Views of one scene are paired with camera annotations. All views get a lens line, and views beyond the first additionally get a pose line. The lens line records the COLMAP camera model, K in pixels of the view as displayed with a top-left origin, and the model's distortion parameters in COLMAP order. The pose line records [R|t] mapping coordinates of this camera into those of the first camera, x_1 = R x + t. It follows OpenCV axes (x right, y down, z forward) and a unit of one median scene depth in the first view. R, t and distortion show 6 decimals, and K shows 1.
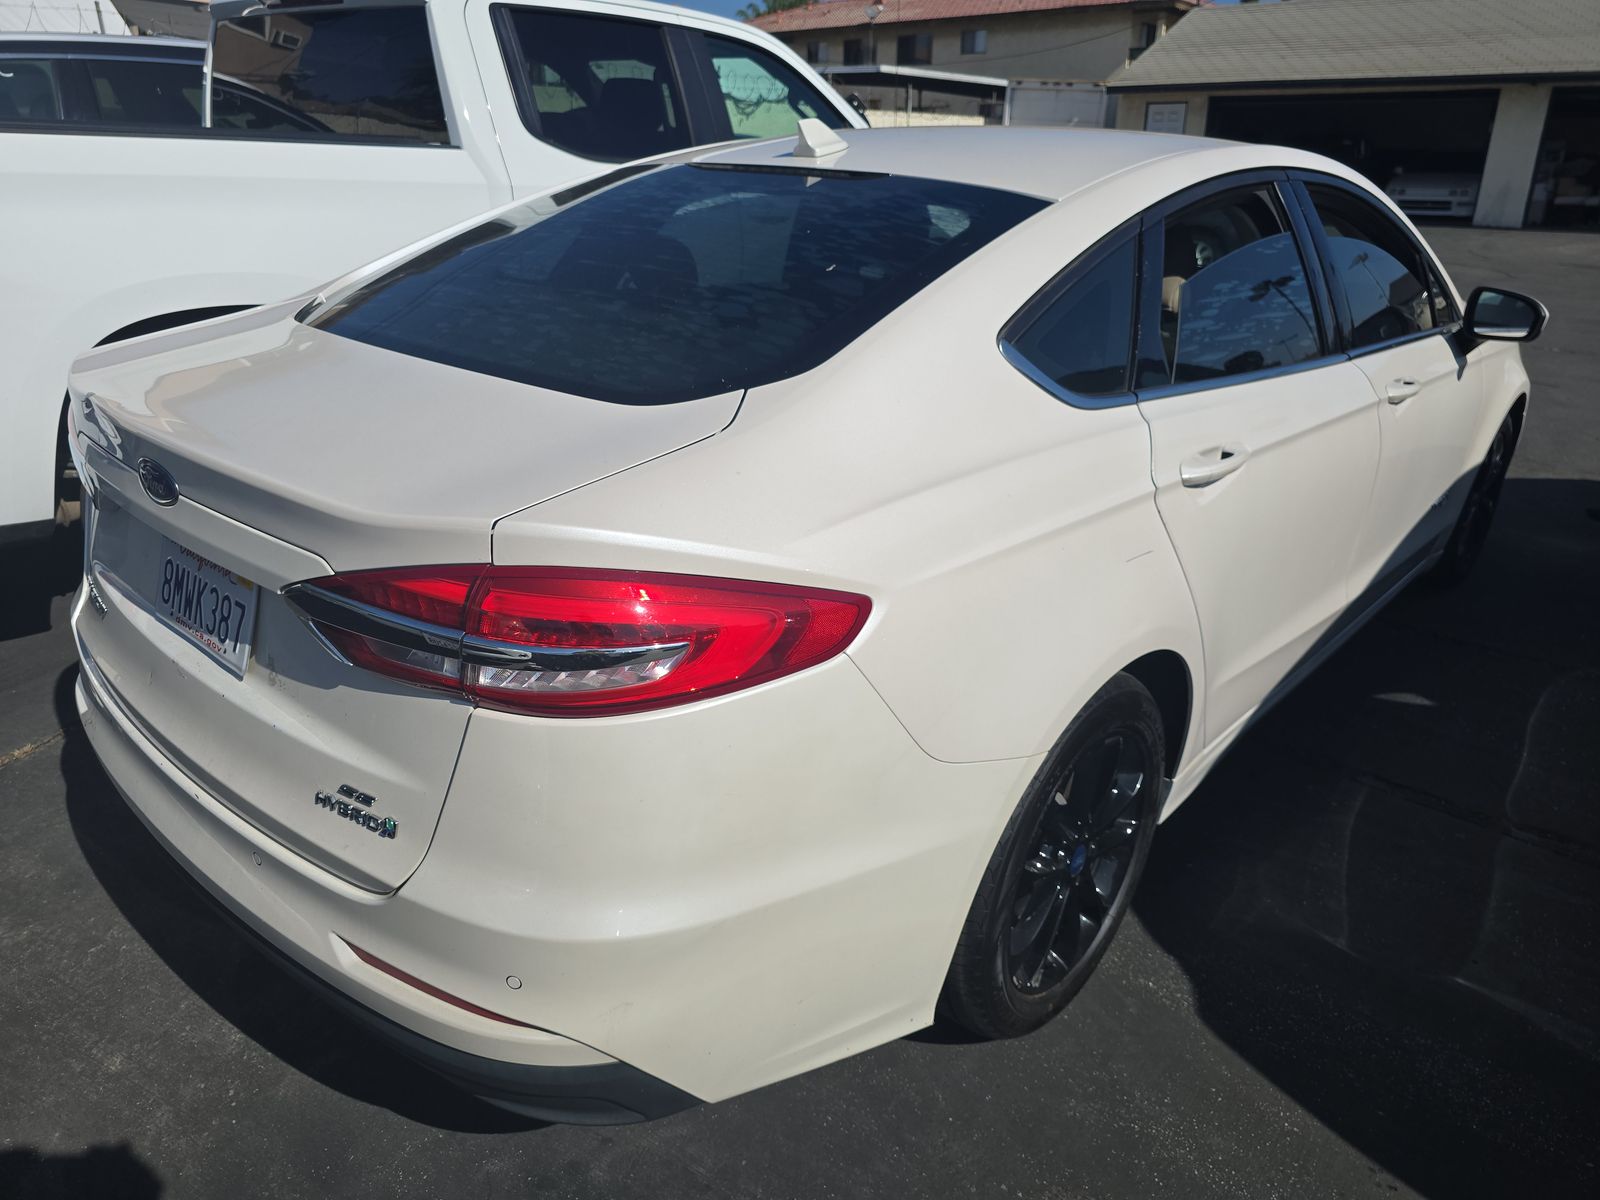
lens RADIAL K [[1112.2, 0, 800.0], [0, 1112.2, 600.0], [0, 0, 1]] dist [0.004899, 0.004161]
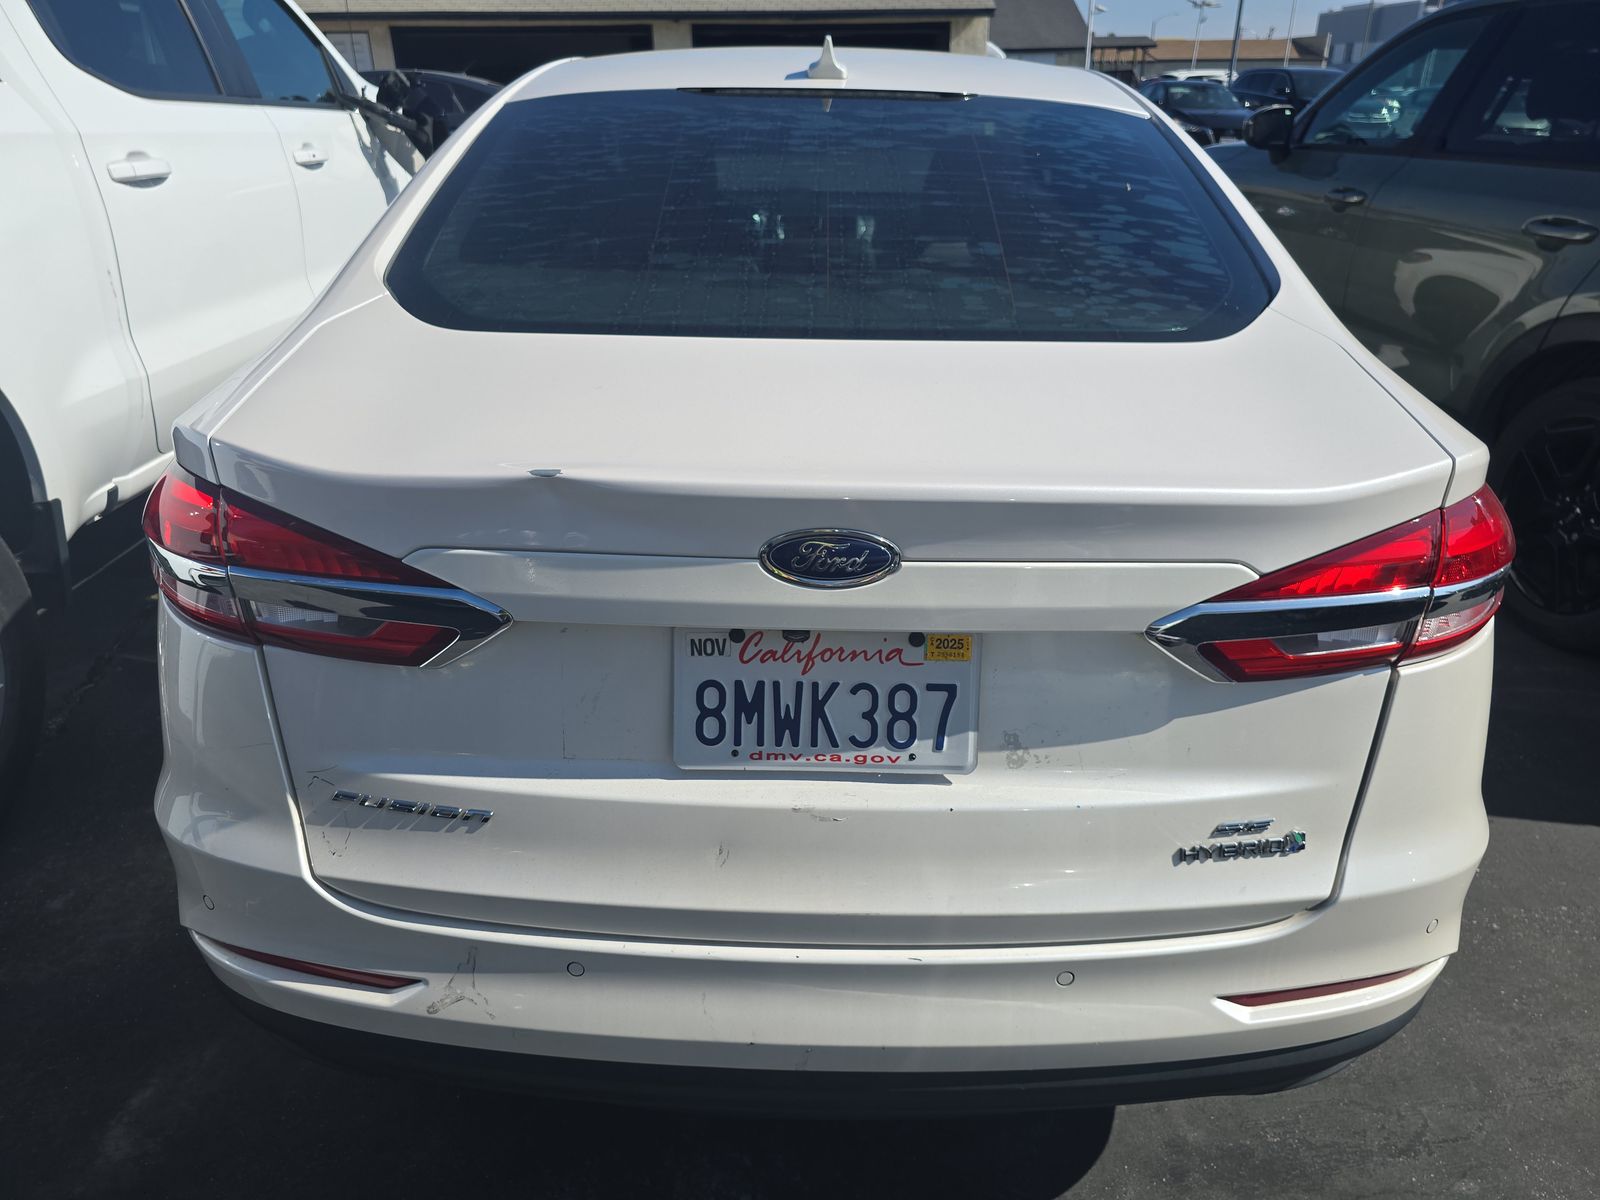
lens RADIAL K [[1100.0, 0, 800.0], [0, 1100.0, 600.0], [0, 0, 1]] dist [0.036536, -0.035057]
pose [[0.757277, -0.290631, 0.584864, -0.975903], [0.260439, 0.955627, 0.137656, -0.175480], [-0.598918, 0.048078, 0.799365, 0.454818]]
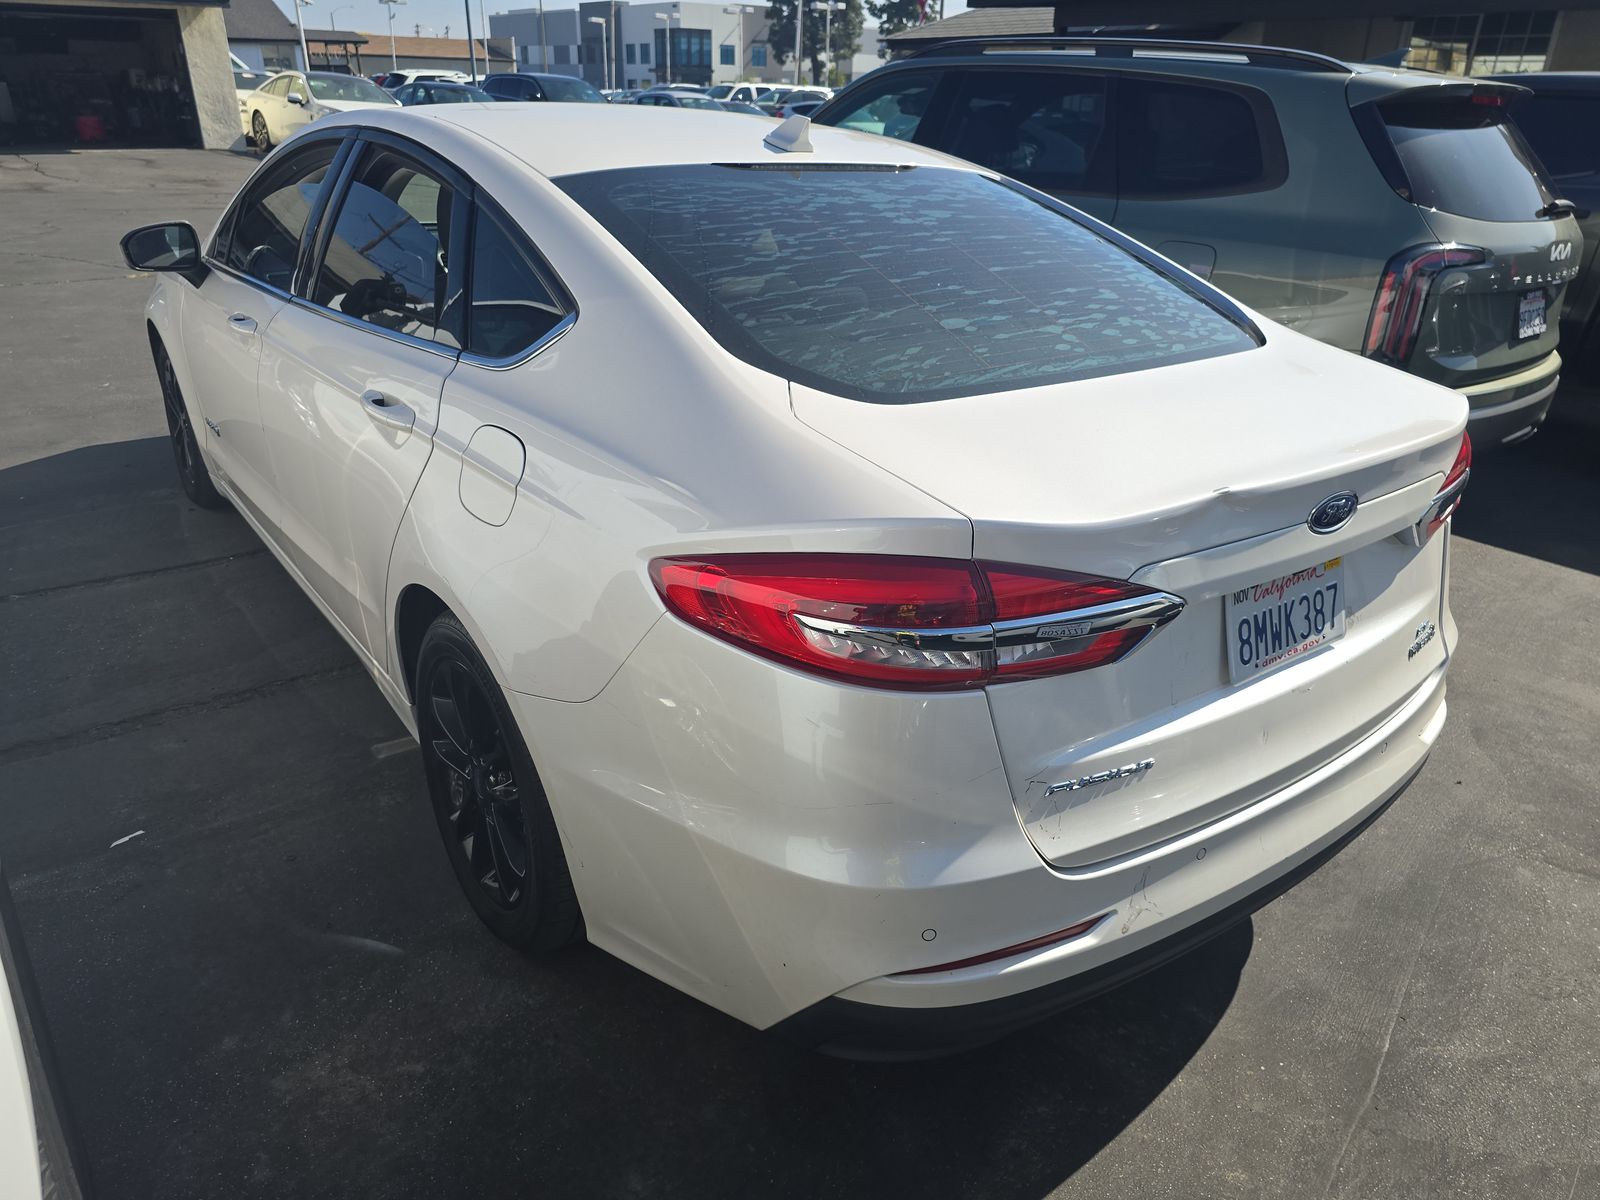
lens RADIAL K [[1100.0, 0, 800.0], [0, 1100.0, 600.0], [0, 0, 1]] dist [0.036536, -0.035057]
pose [[0.204737, -0.419382, 0.884422, -1.609240], [0.350182, 0.875141, 0.333917, -0.549997], [-0.914033, 0.241343, 0.326033, 1.115641]]
